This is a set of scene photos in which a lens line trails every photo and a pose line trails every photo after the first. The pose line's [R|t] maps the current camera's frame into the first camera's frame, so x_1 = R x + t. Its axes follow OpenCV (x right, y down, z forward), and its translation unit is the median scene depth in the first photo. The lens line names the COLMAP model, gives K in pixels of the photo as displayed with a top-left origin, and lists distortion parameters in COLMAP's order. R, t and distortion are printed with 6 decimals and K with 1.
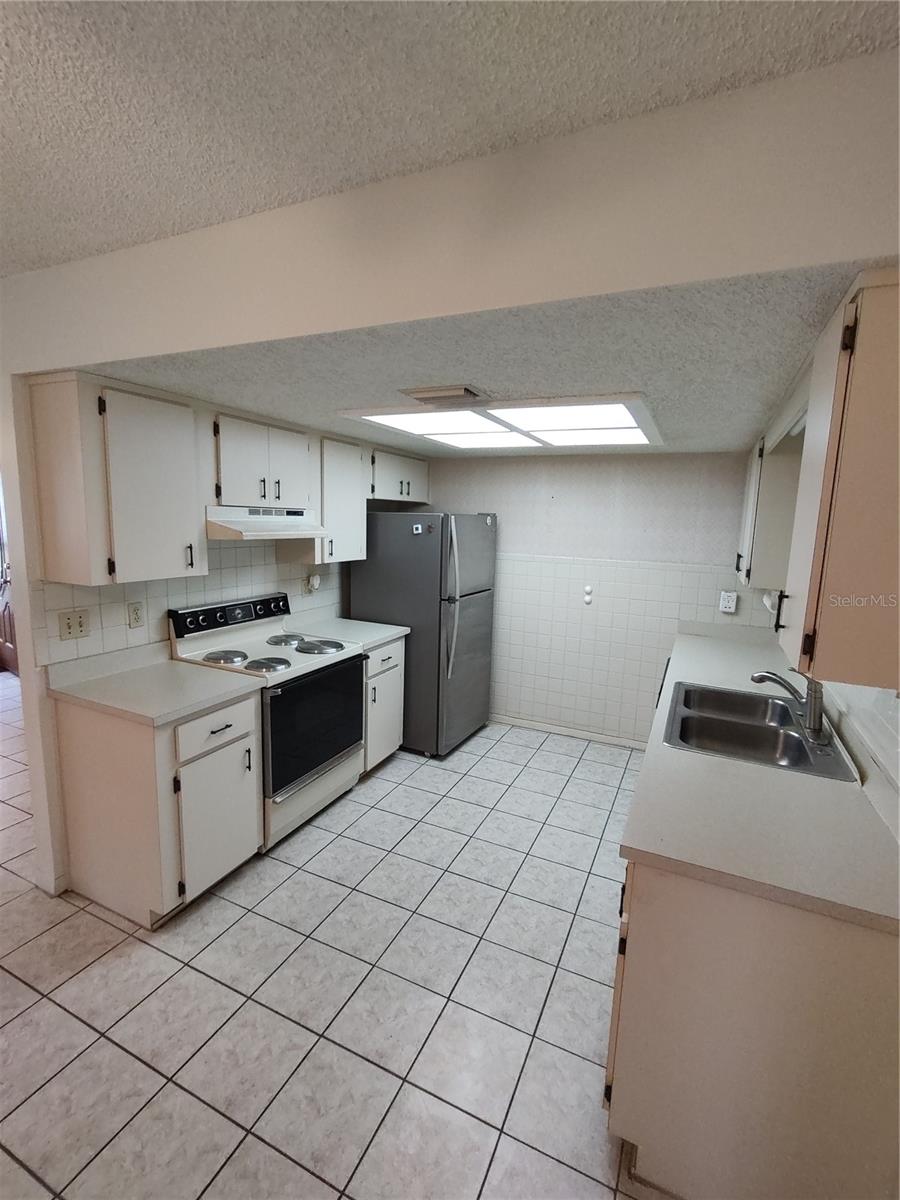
lens RADIAL K [[542.9, 0, 452.5], [0, 542.9, 600.7], [0, 0, 1]] dist [-0.003957, 0.001484]
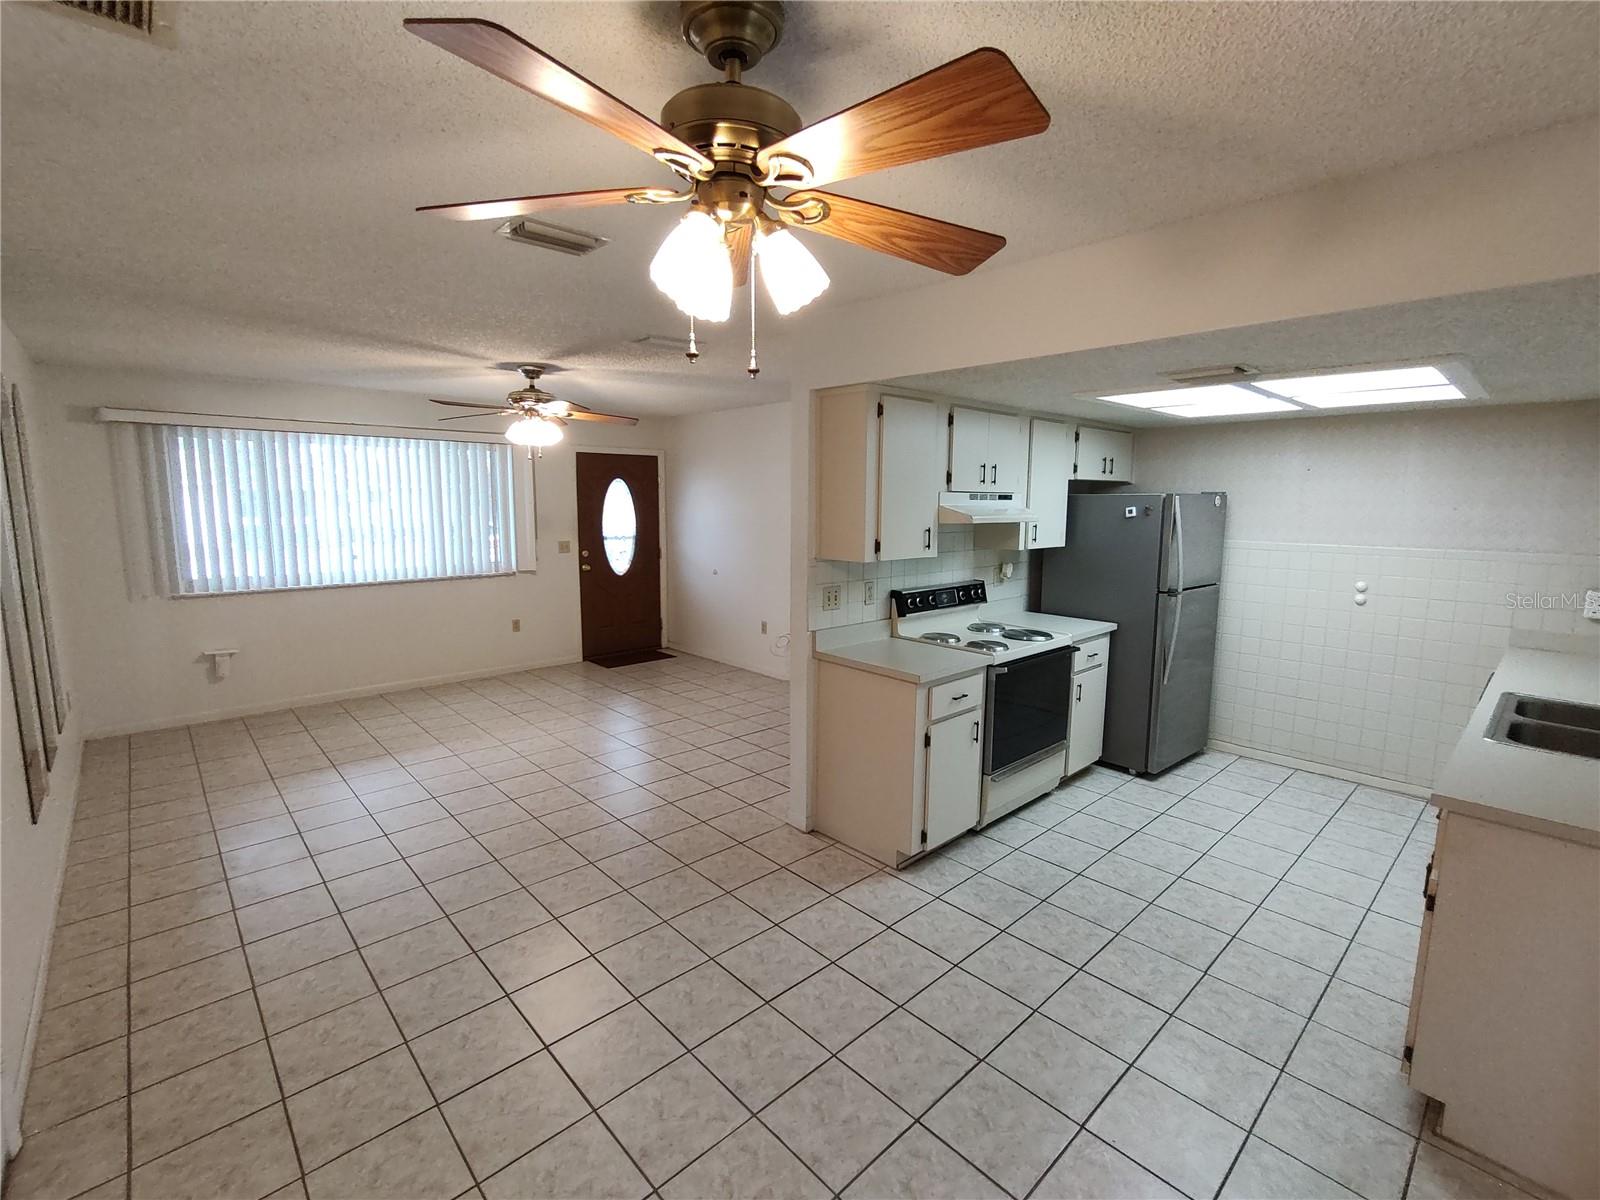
lens RADIAL K [[723.8, 0, 798.5], [0, 723.8, 596.5], [0, 0, 1]] dist [-0.003957, 0.001484]
pose [[0.924716, 0.025365, -0.379811, -0.141724], [-0.034863, 0.999227, -0.018148, 0.057358], [0.379057, 0.030023, 0.924886, -0.362366]]
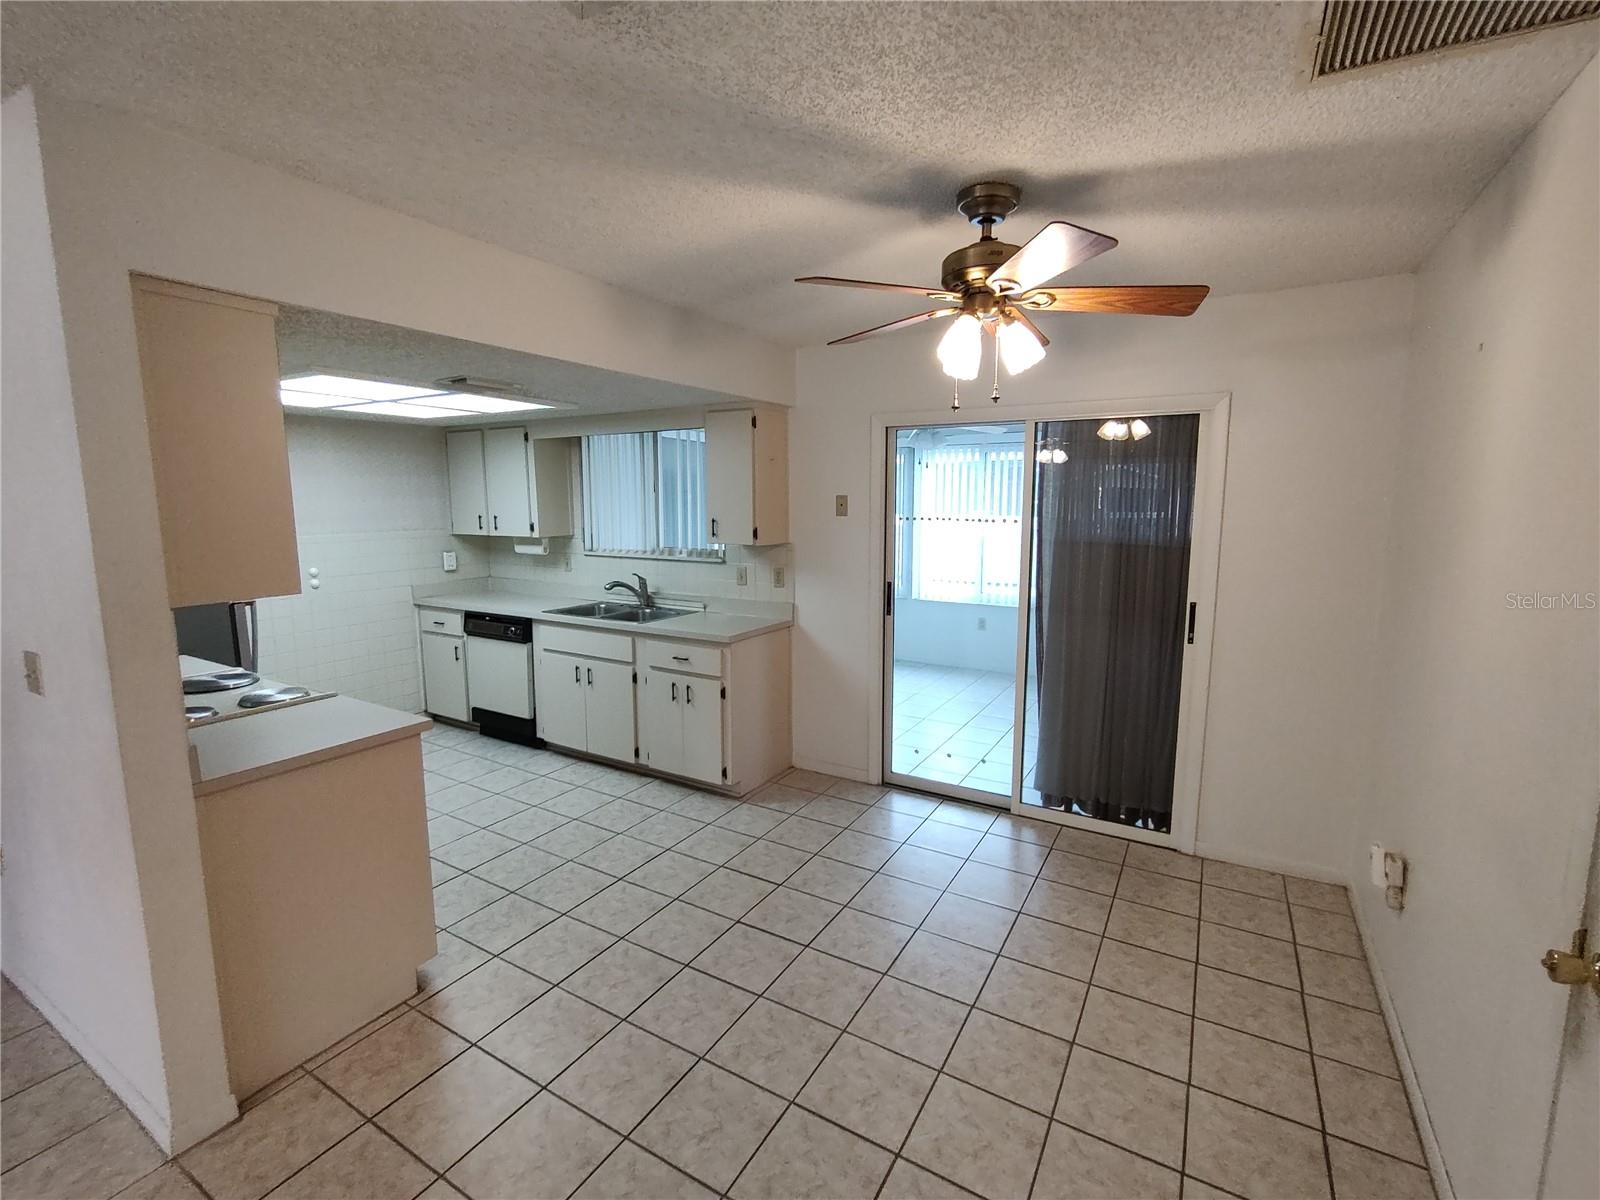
lens RADIAL K [[723.8, 0, 798.5], [0, 723.8, 596.5], [0, 0, 1]] dist [-0.003957, 0.001484]
pose [[0.100355, -0.167303, 0.980785, -1.117332], [0.158439, 0.975869, 0.150253, -0.045599], [-0.982255, 0.140316, 0.124441, 0.153226]]
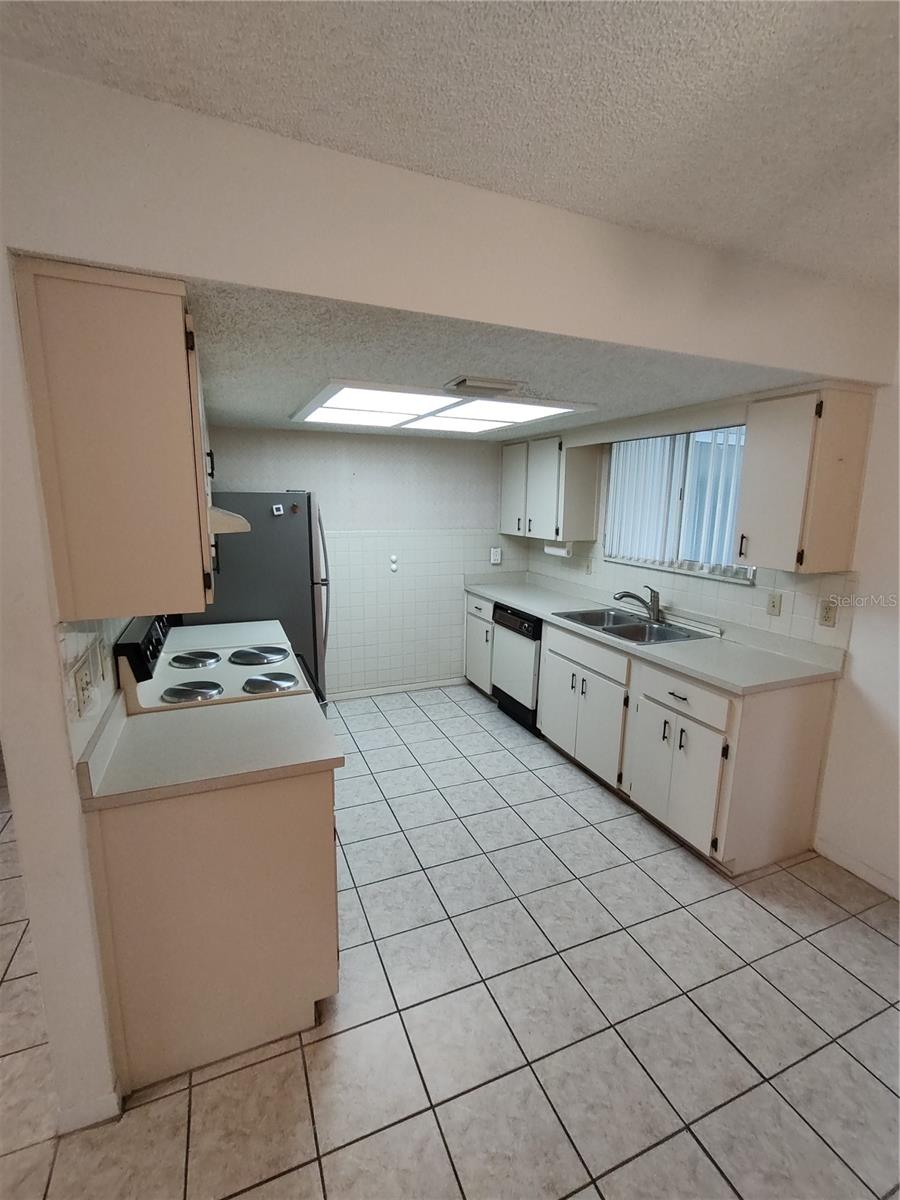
lens RADIAL K [[542.6, 0, 454.0], [0, 542.6, 599.9], [0, 0, 1]] dist [-0.004408, -0.000246]
pose [[0.669052, -0.159884, 0.725814, -0.675480], [0.123024, 0.986939, 0.104003, -0.052104], [-0.732963, 0.019709, 0.679983, 0.222982]]
